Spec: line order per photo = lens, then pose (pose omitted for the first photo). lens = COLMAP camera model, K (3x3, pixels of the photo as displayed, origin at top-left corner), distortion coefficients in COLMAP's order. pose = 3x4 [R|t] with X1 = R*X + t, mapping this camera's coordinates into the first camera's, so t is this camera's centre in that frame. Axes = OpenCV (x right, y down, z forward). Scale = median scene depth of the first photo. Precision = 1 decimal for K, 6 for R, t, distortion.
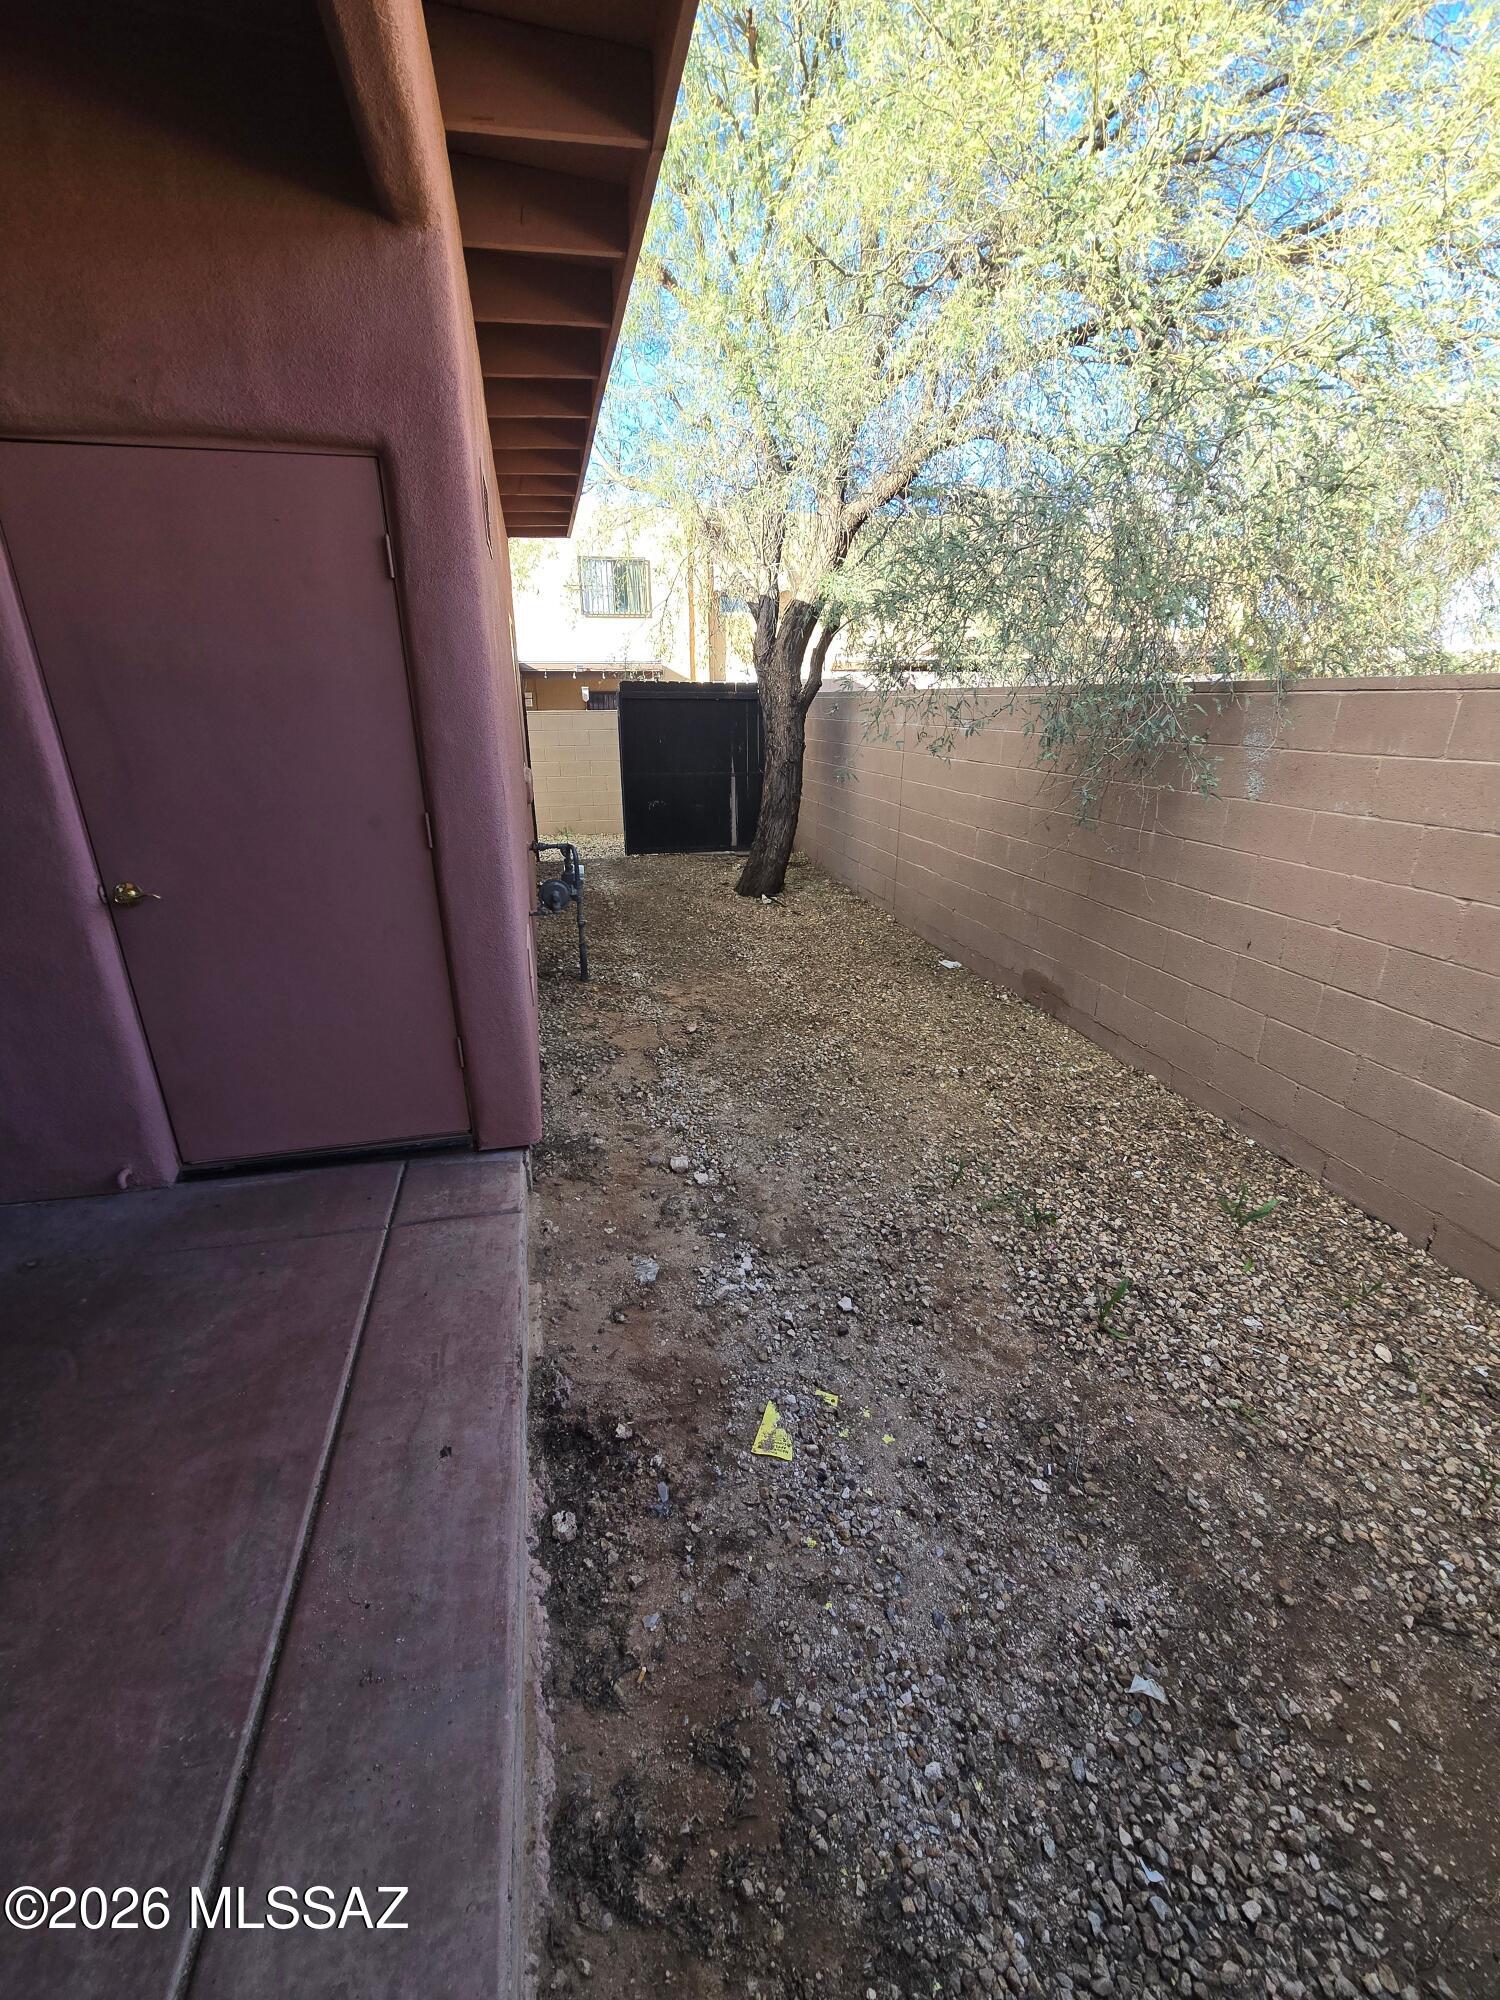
lens RADIAL K [[819.6, 0, 752.1], [0, 819.6, 1000.1], [0, 0, 1]] dist [-0.003074, 0.001633]
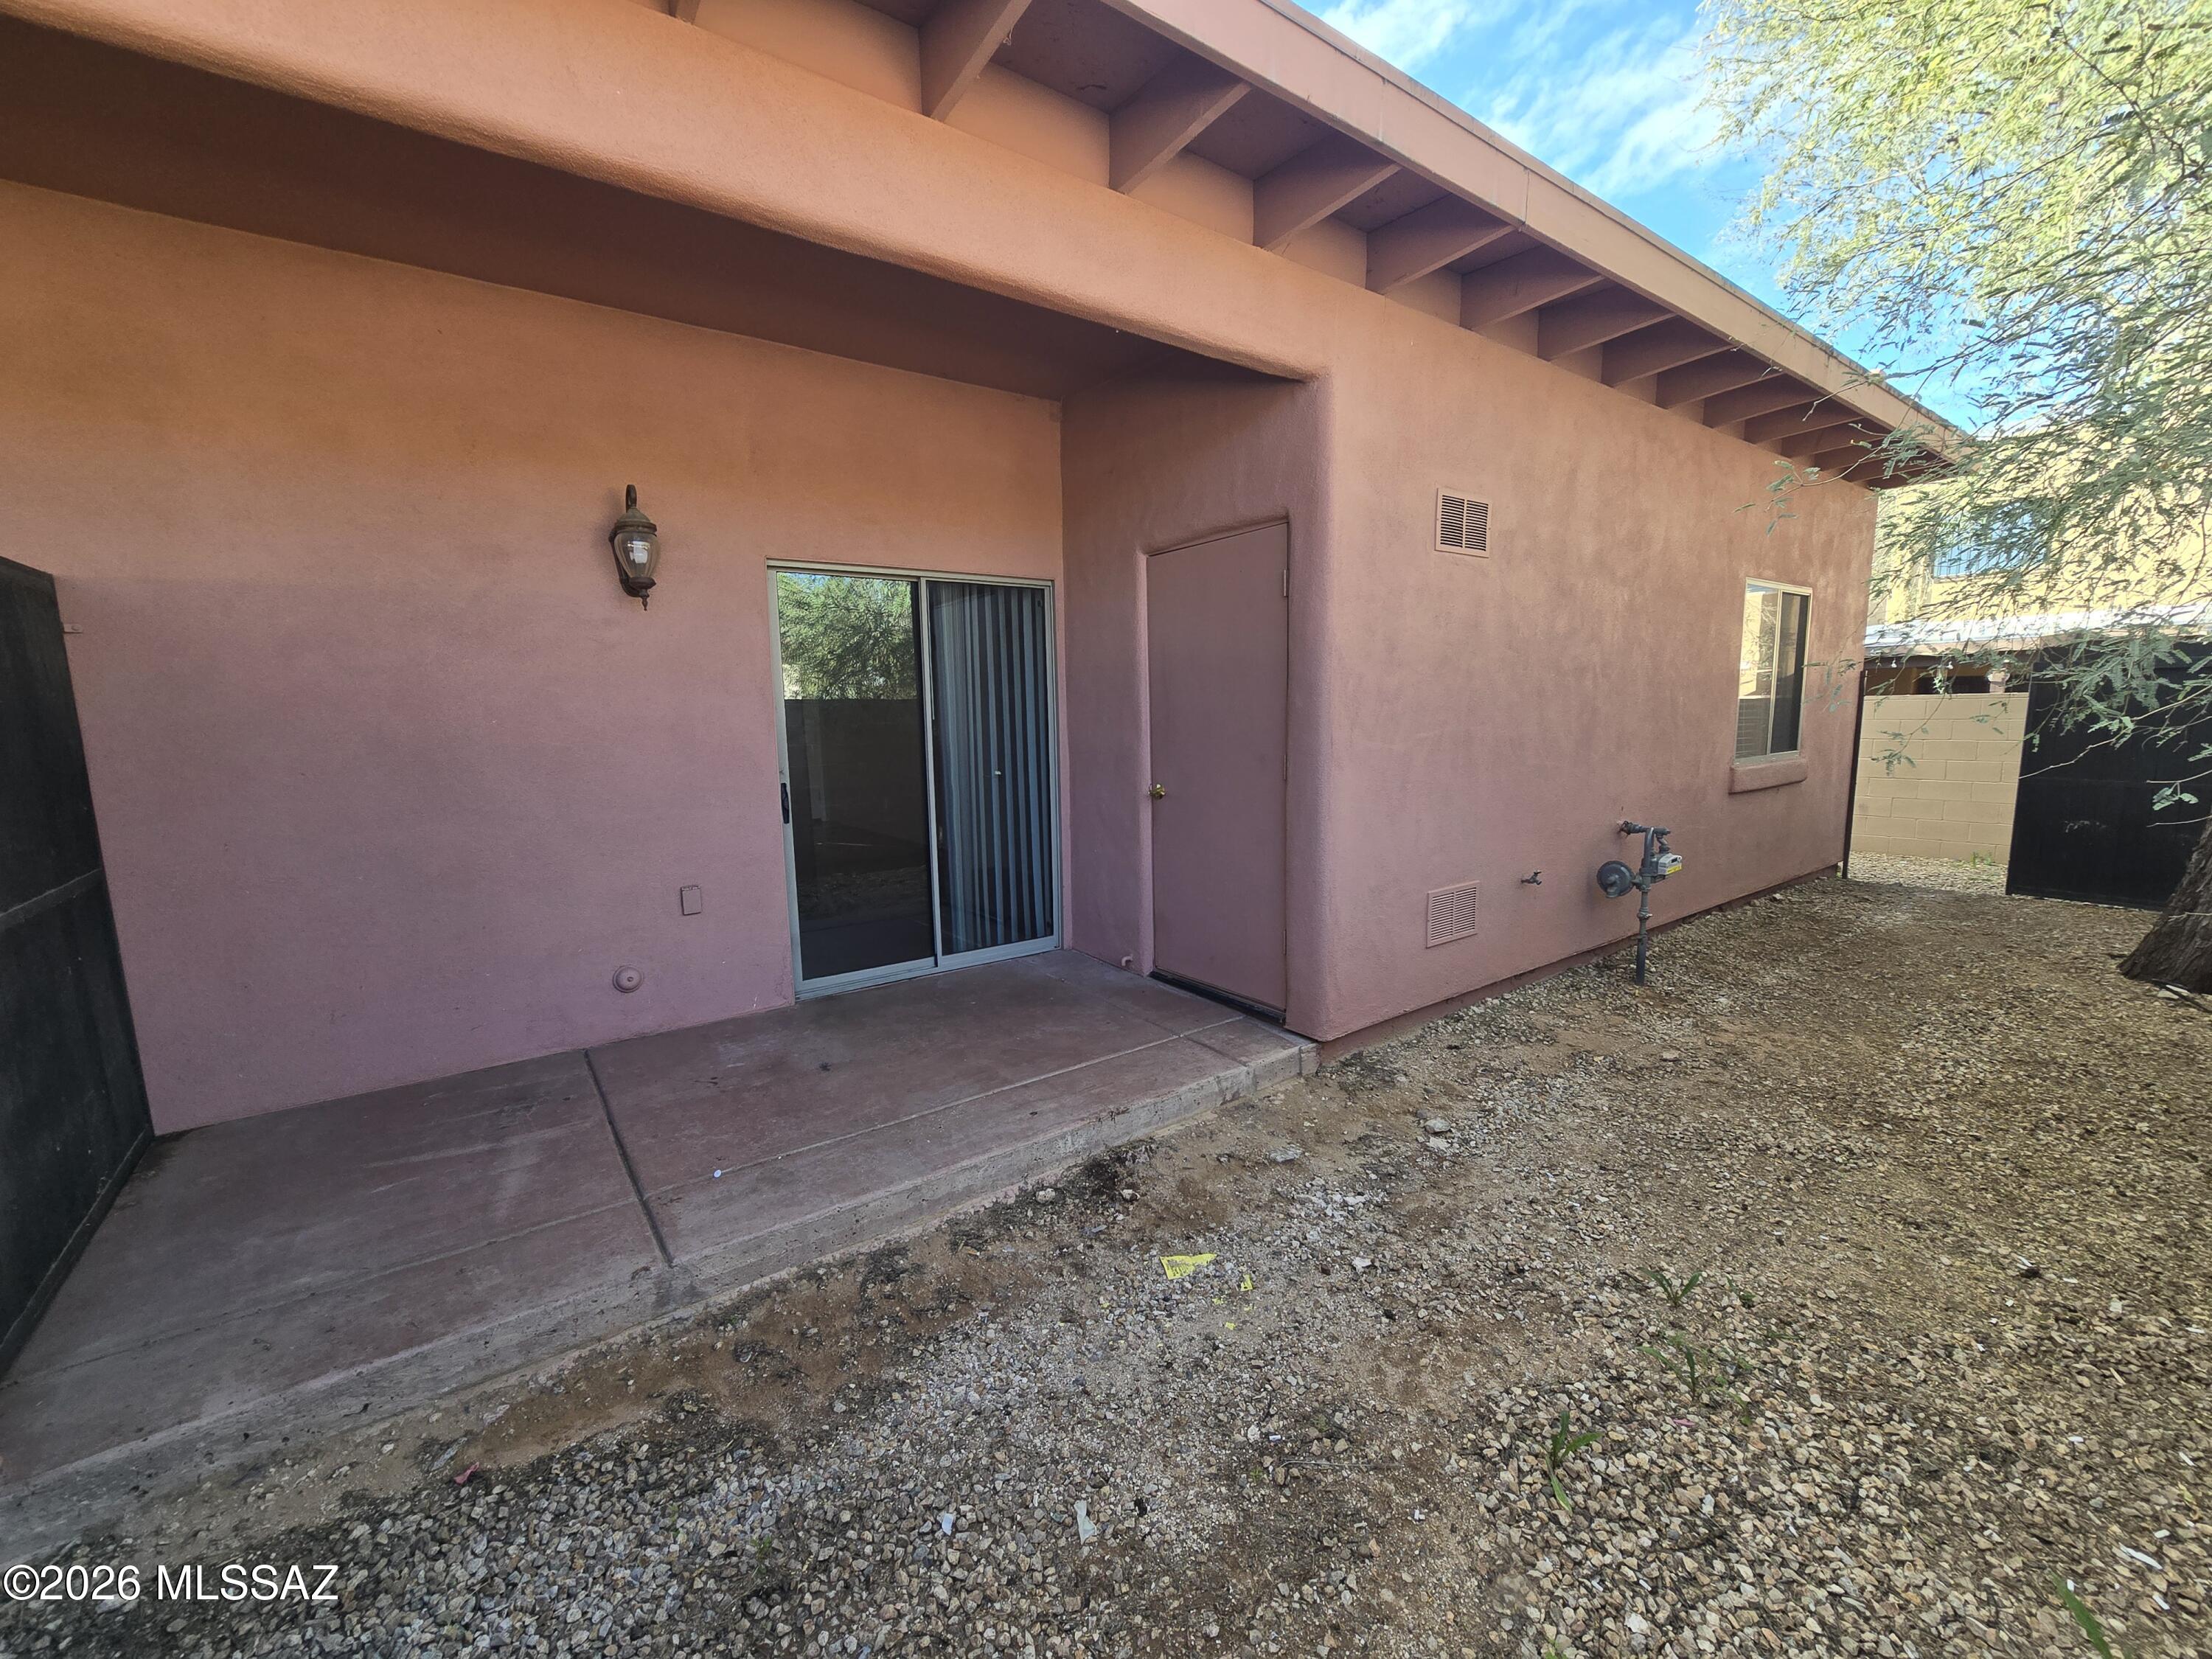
lens RADIAL K [[906.4, 0, 1109.0], [0, 906.4, 833.3], [0, 0, 1]] dist [-0.003074, 0.001633]
pose [[0.378943, 0.118608, -0.917788, 0.818935], [-0.299412, 0.954124, -0.000319, -0.013574], [0.875646, 0.274917, 0.397071, 0.173365]]
